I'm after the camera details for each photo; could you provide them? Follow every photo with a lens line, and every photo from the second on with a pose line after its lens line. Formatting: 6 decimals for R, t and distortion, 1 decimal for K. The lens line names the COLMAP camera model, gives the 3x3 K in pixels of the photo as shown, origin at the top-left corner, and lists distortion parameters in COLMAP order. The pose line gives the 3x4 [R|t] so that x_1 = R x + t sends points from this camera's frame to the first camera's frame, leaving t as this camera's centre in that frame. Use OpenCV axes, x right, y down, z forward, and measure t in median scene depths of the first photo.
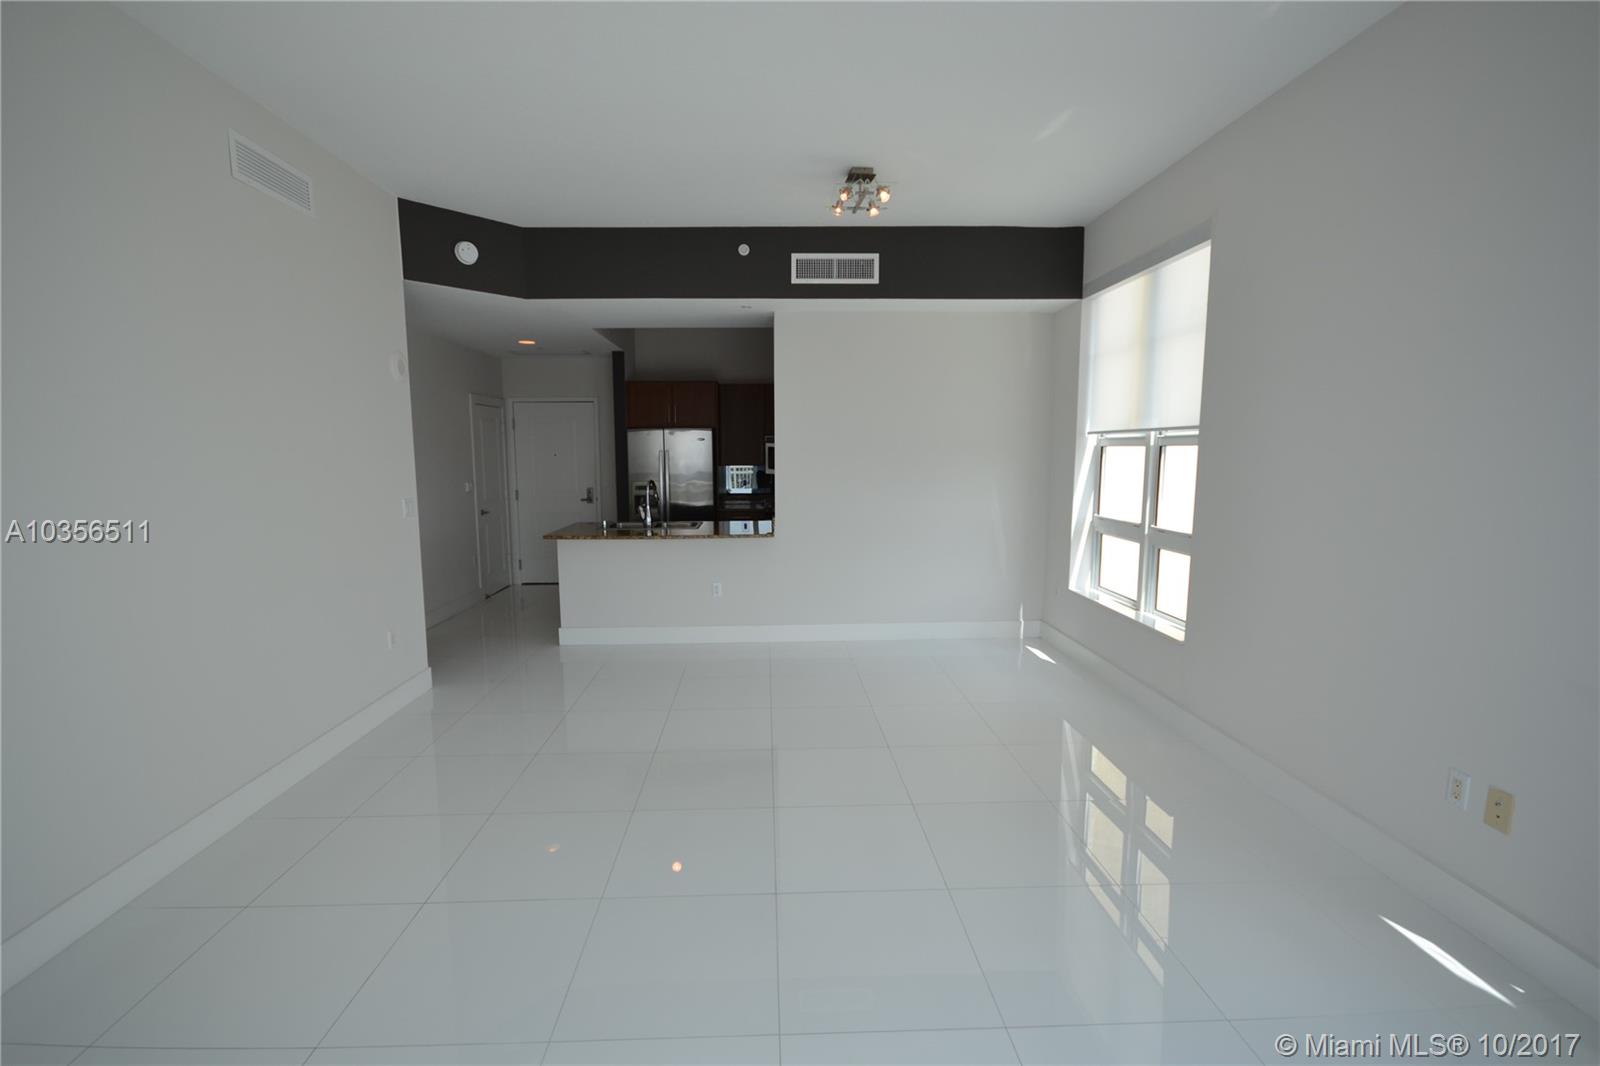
lens RADIAL K [[707.9, 0, 781.0], [0, 707.9, 530.4], [0, 0, 1]] dist [0.002654, 0.000315]
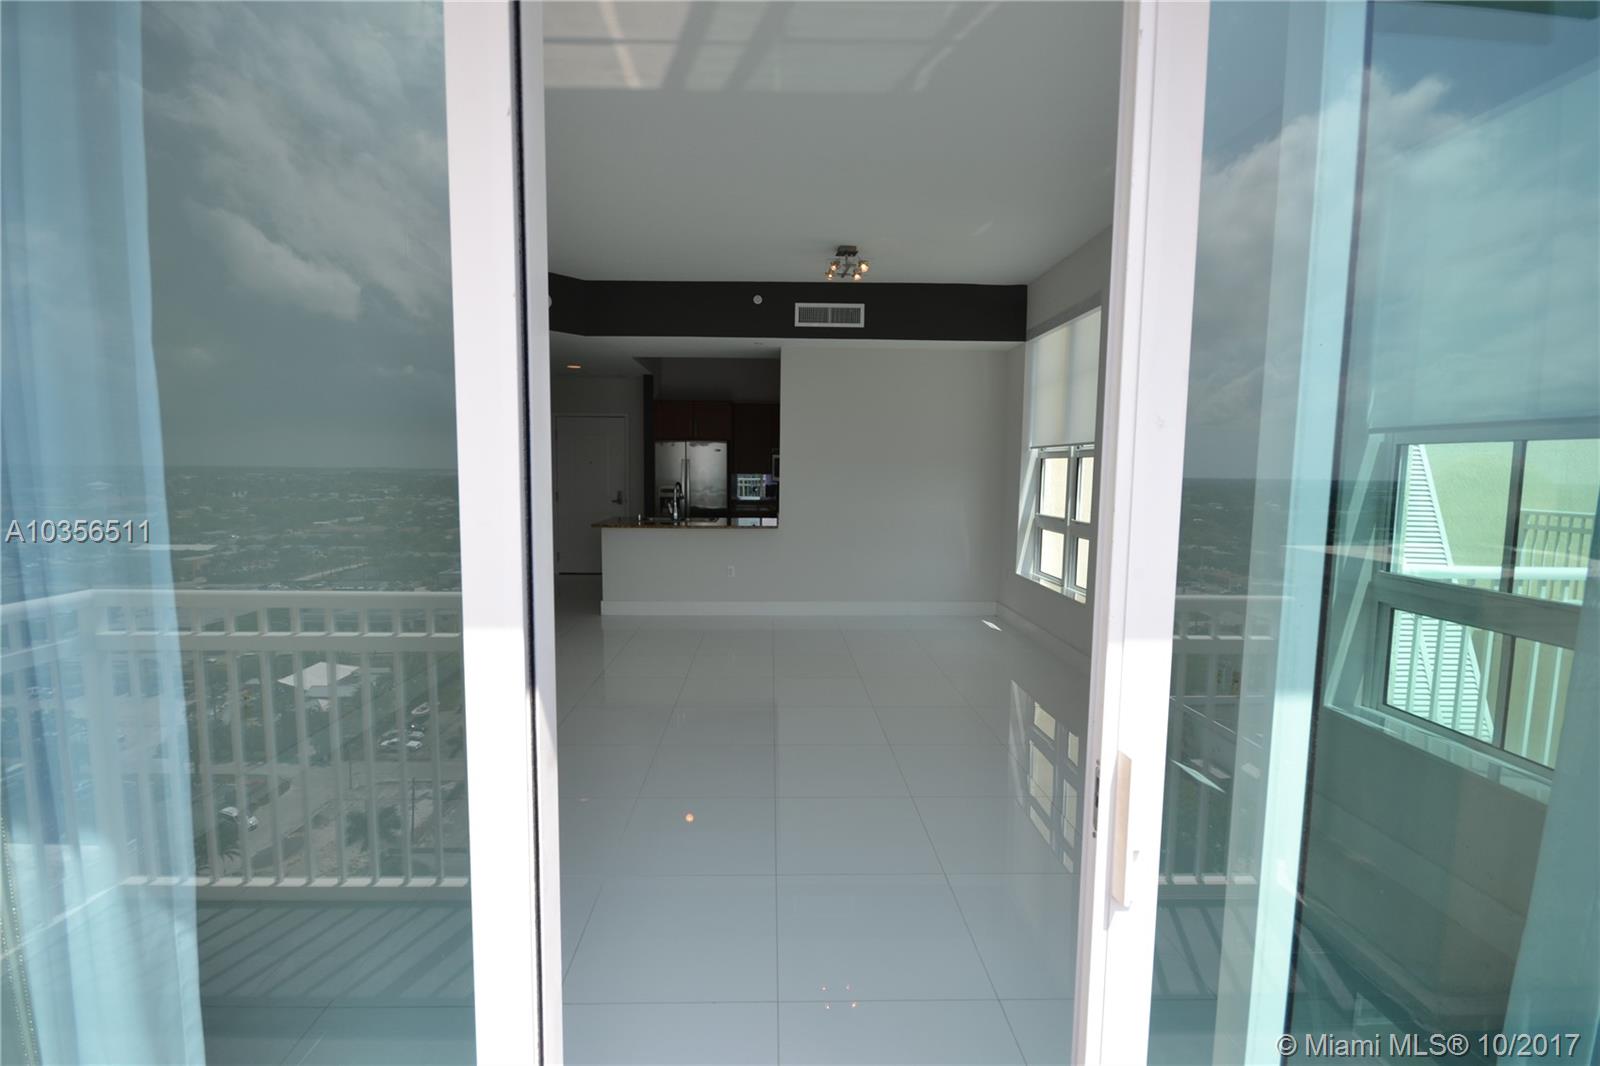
lens RADIAL K [[707.9, 0, 781.0], [0, 707.9, 530.4], [0, 0, 1]] dist [0.002654, 0.000315]
pose [[0.999849, 0.015689, -0.007430, 0.004703], [-0.015877, 0.999537, -0.025973, 0.046376], [0.007019, 0.026087, 0.999635, -0.241044]]
